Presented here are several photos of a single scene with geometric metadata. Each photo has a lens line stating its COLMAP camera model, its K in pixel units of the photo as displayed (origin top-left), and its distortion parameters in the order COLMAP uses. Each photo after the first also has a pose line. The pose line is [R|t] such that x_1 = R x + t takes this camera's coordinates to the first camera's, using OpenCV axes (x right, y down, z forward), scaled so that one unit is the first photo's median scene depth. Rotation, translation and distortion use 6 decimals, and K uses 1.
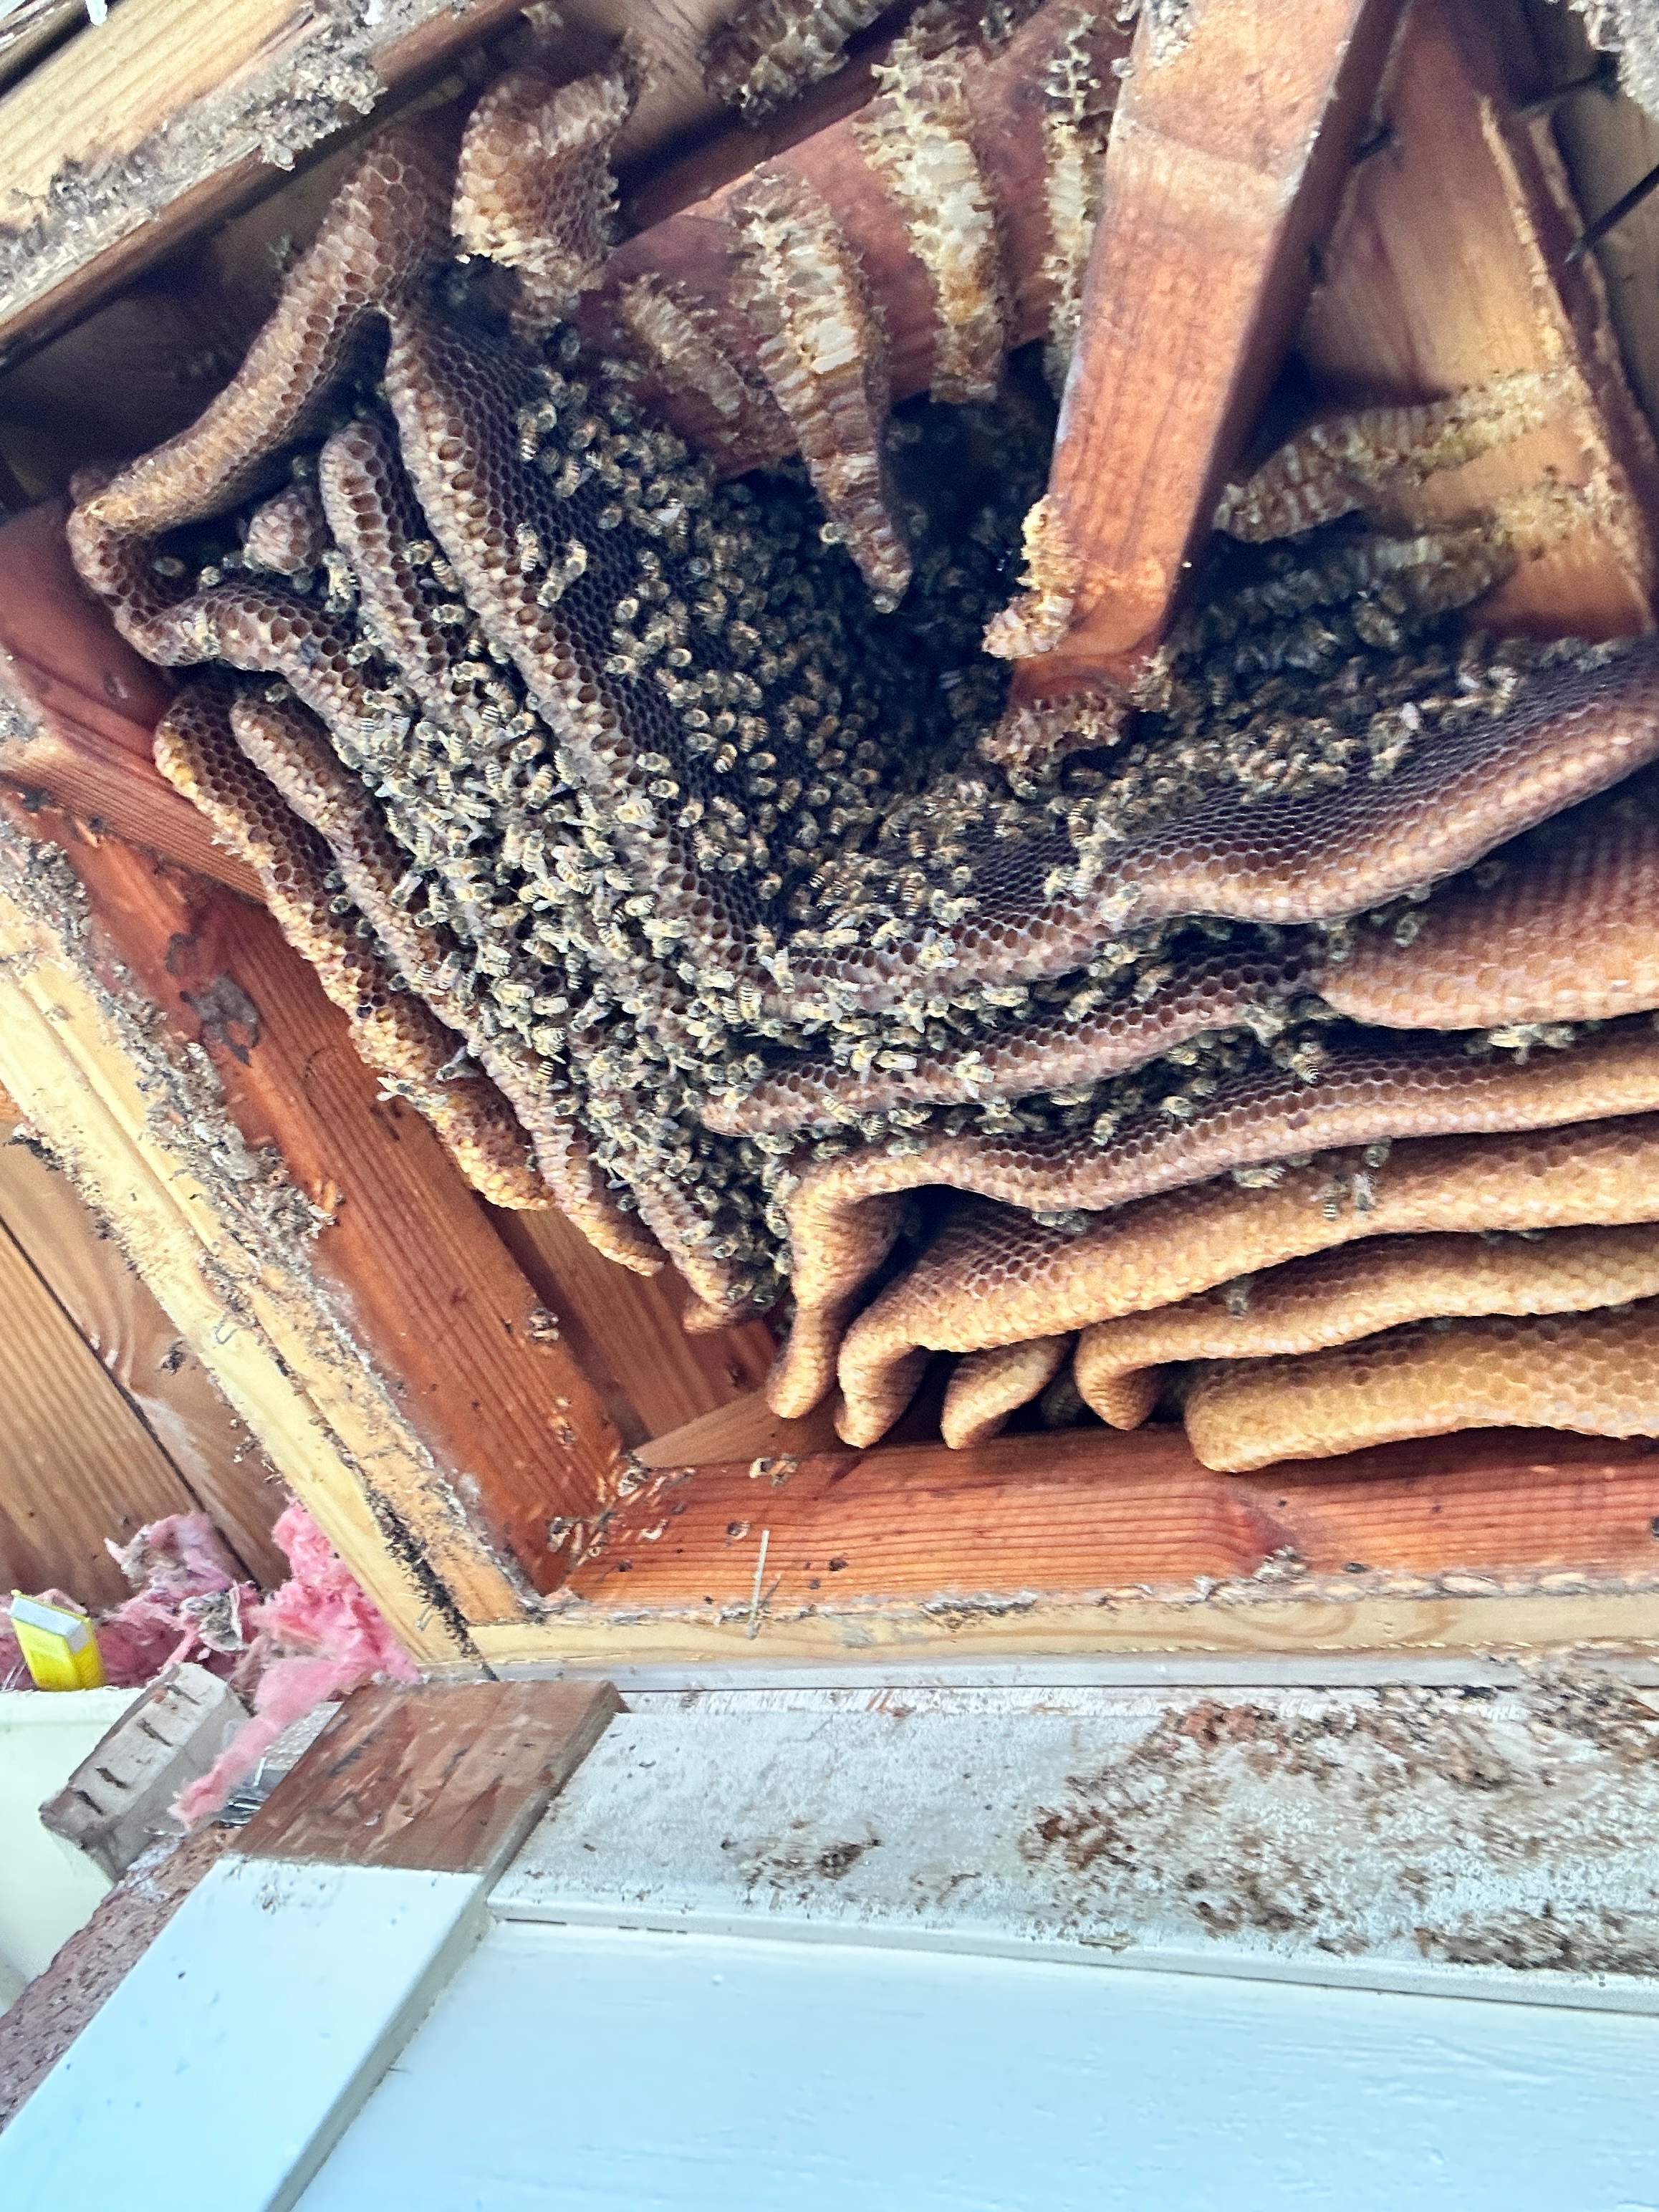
lens RADIAL K [[1927.8, 0, 839.2], [0, 1927.8, 1117.6], [0, 0, 1]] dist [0.149099, -0.250121]
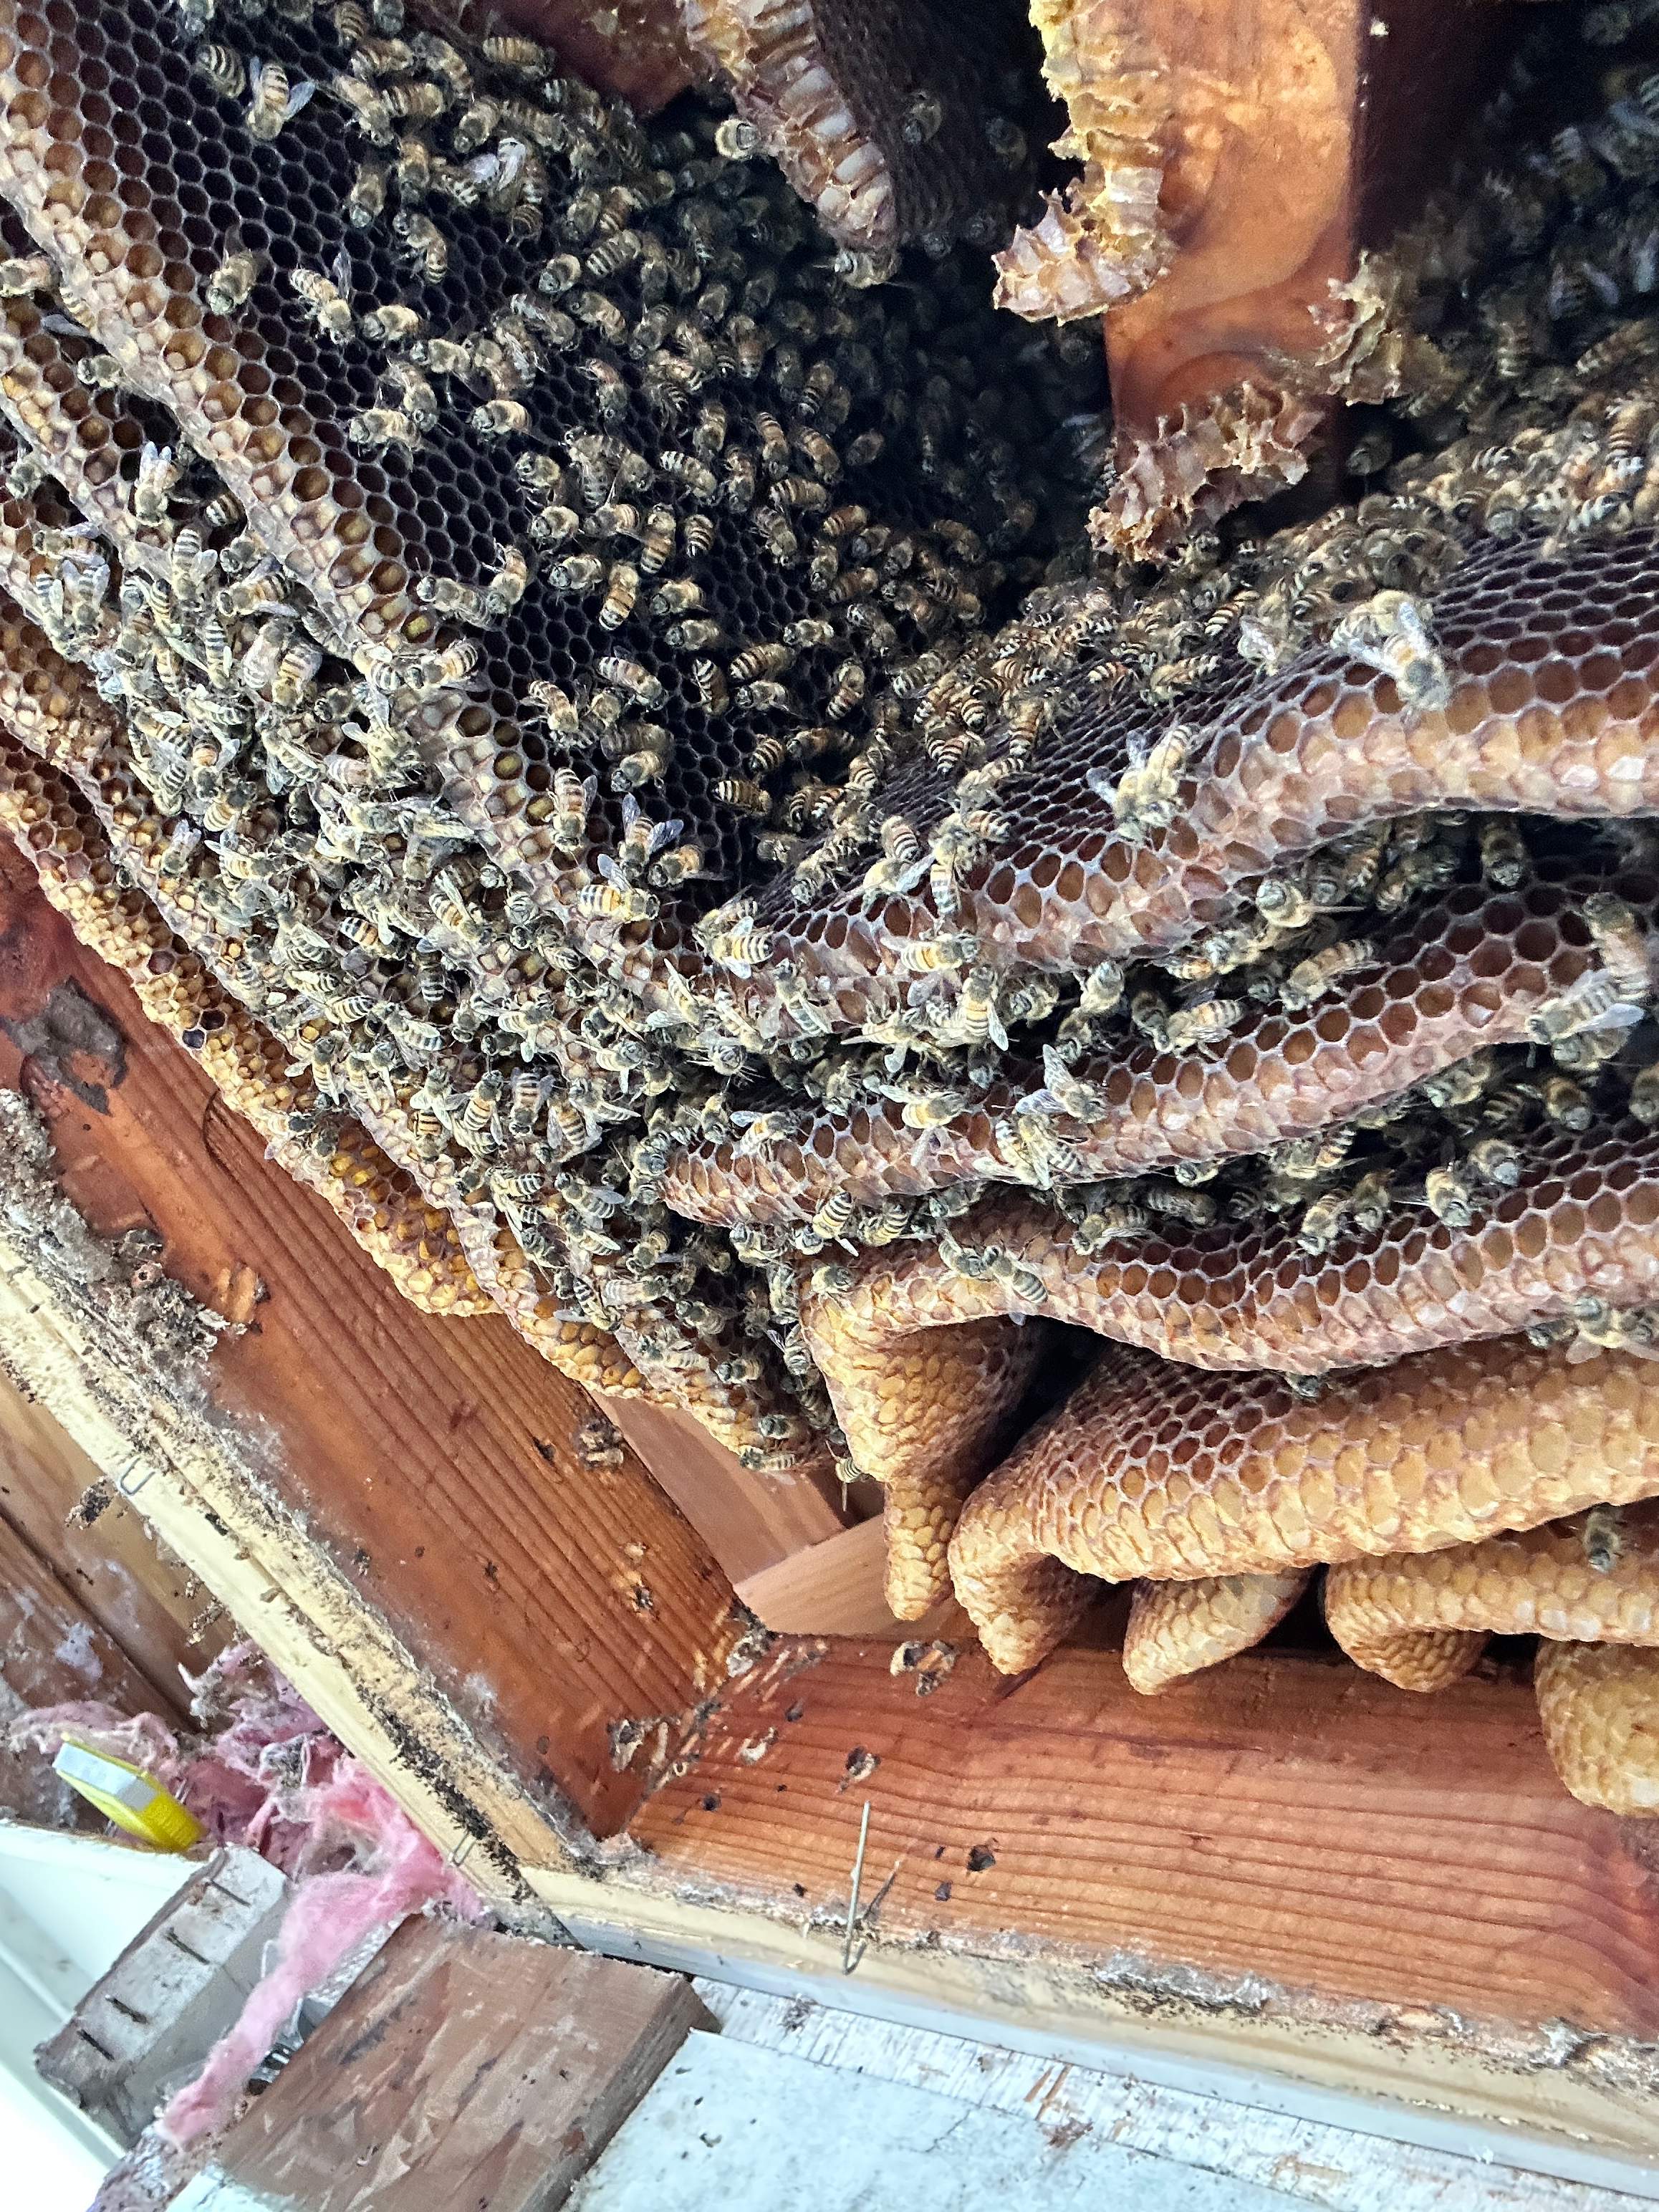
lens RADIAL K [[1946.3, 0, 829.5], [0, 1946.3, 1106.0], [0, 0, 1]] dist [0.135801, -0.227898]
pose [[0.973930, -0.035418, -0.224066, 0.123842], [0.043711, 0.998527, 0.032157, -0.047238], [0.222597, -0.041113, 0.974043, 0.432186]]
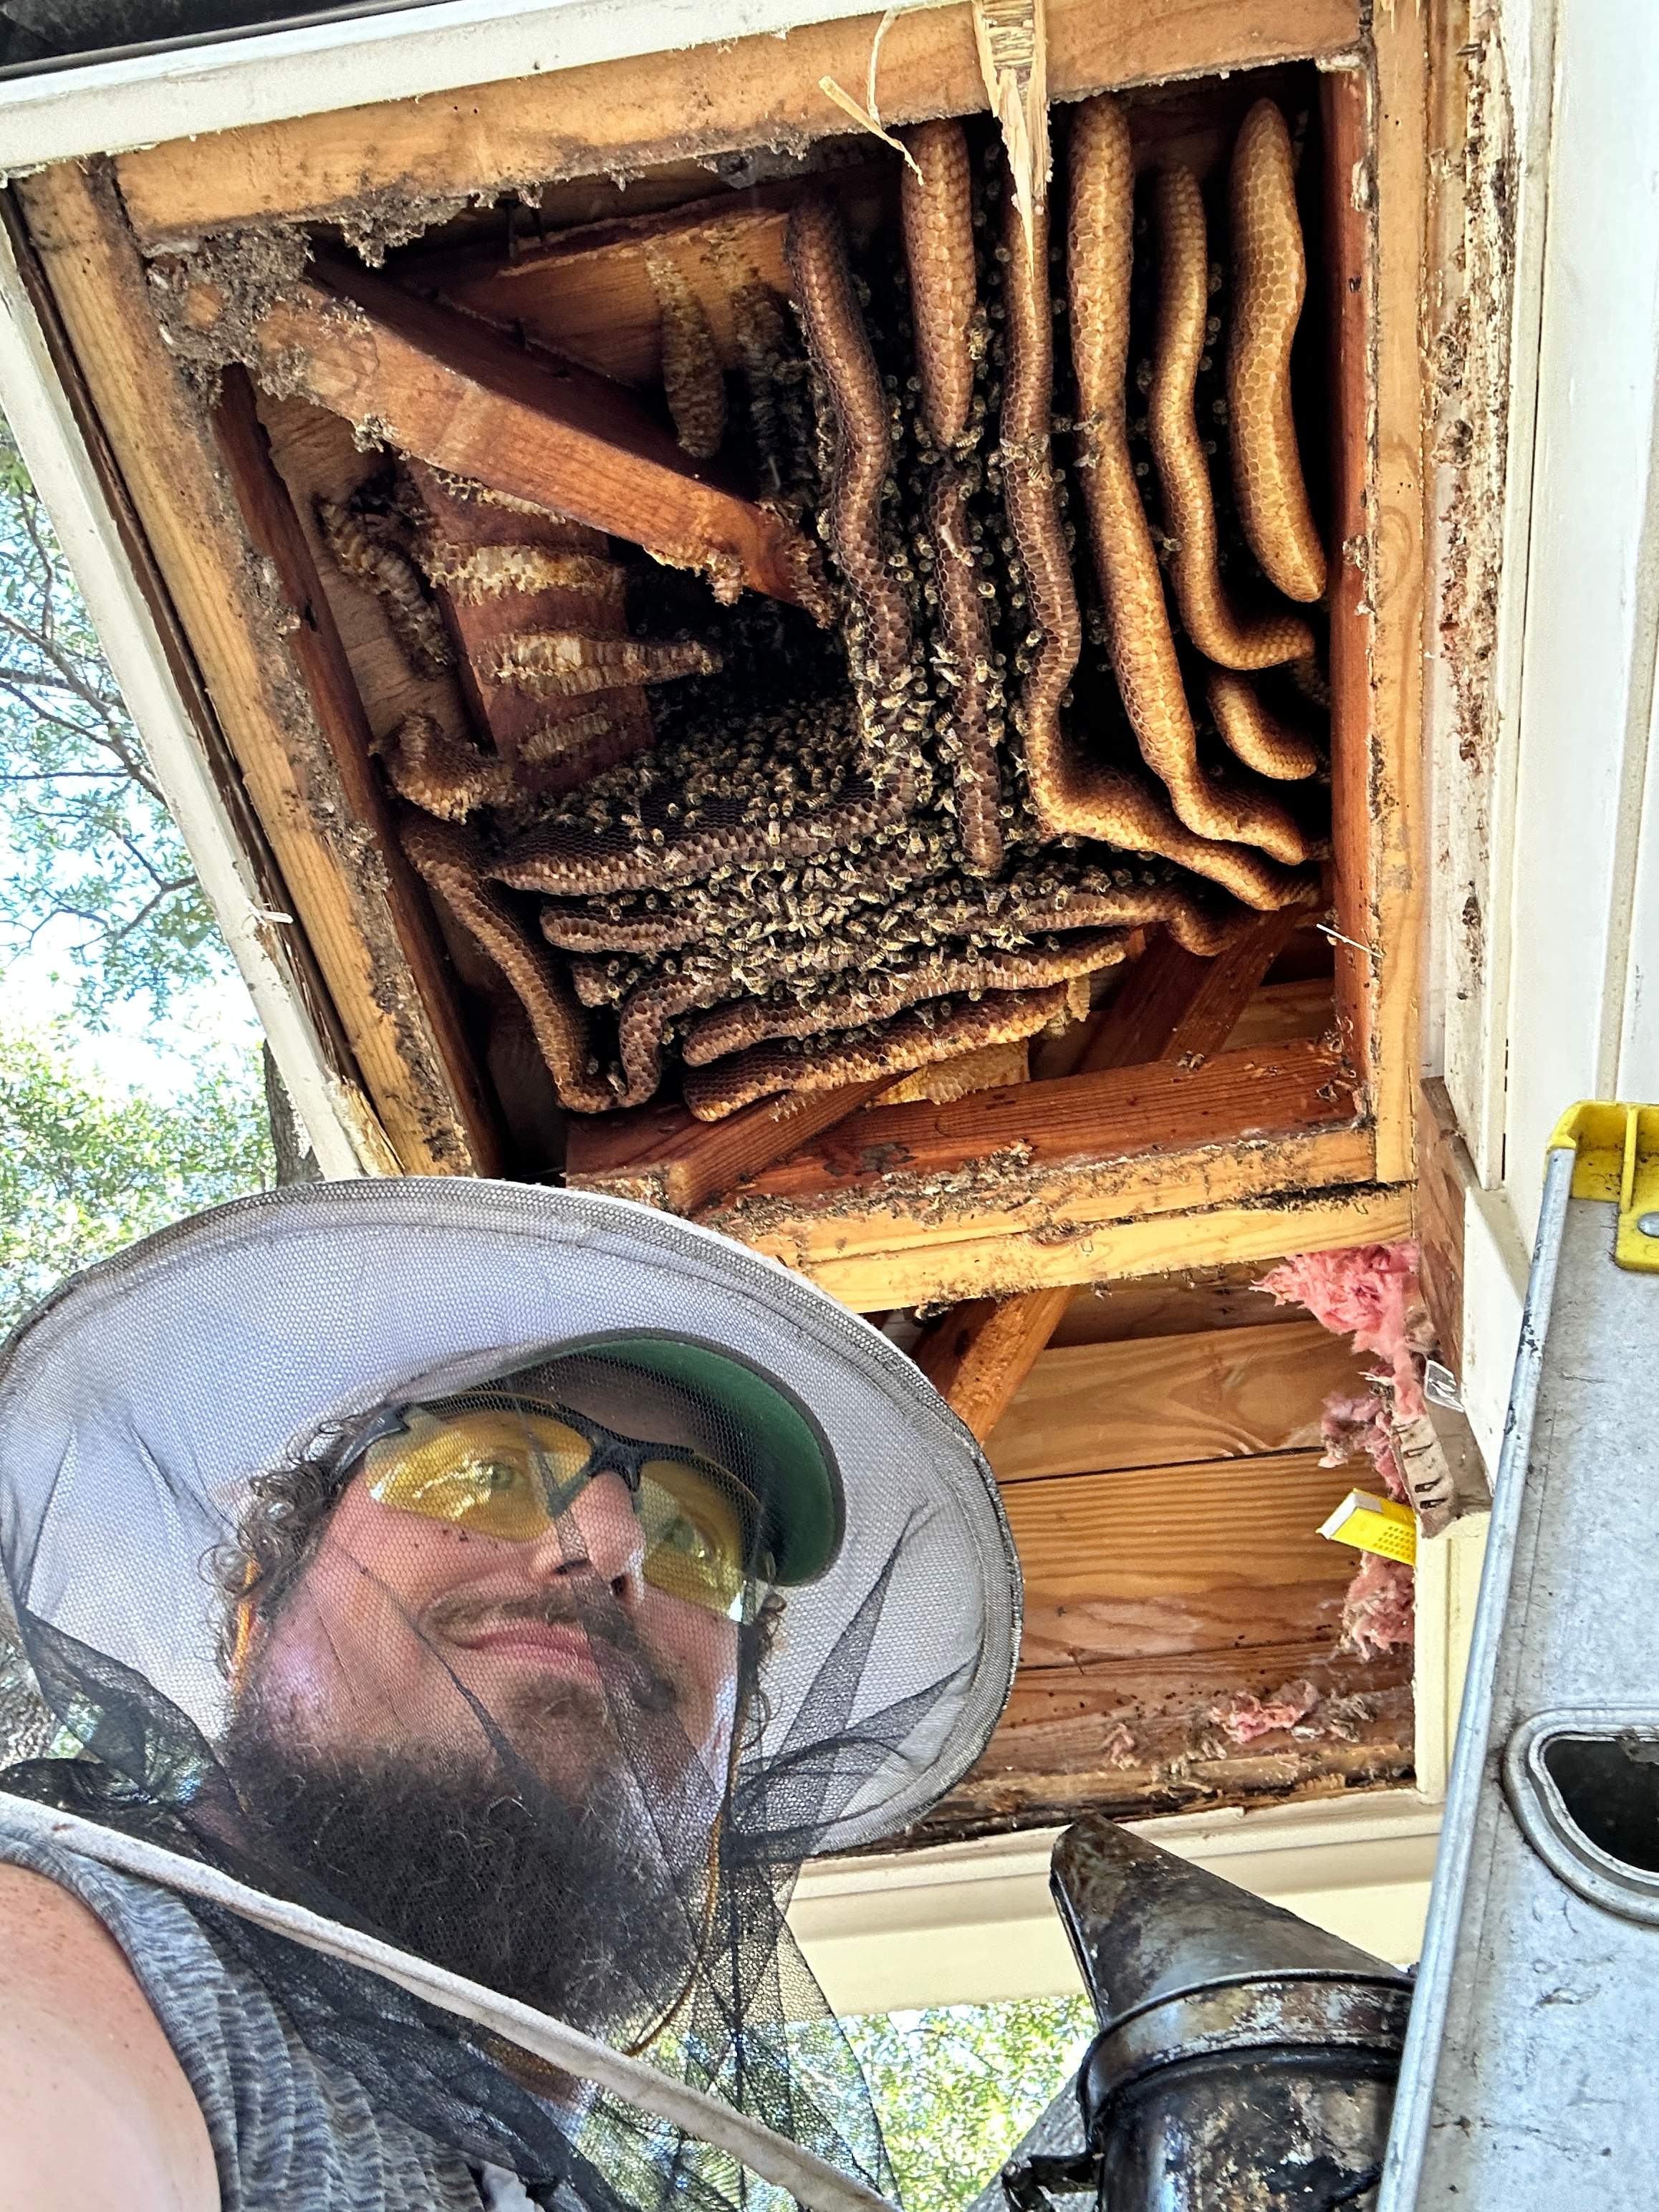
lens RADIAL K [[1946.3, 0, 829.5], [0, 1946.3, 1106.0], [0, 0, 1]] dist [0.135801, -0.227898]
pose [[0.279686, -0.942372, -0.183604, 0.000659], [0.853761, 0.331597, -0.401418, 0.607256], [0.439168, -0.044483, 0.897303, -0.483525]]
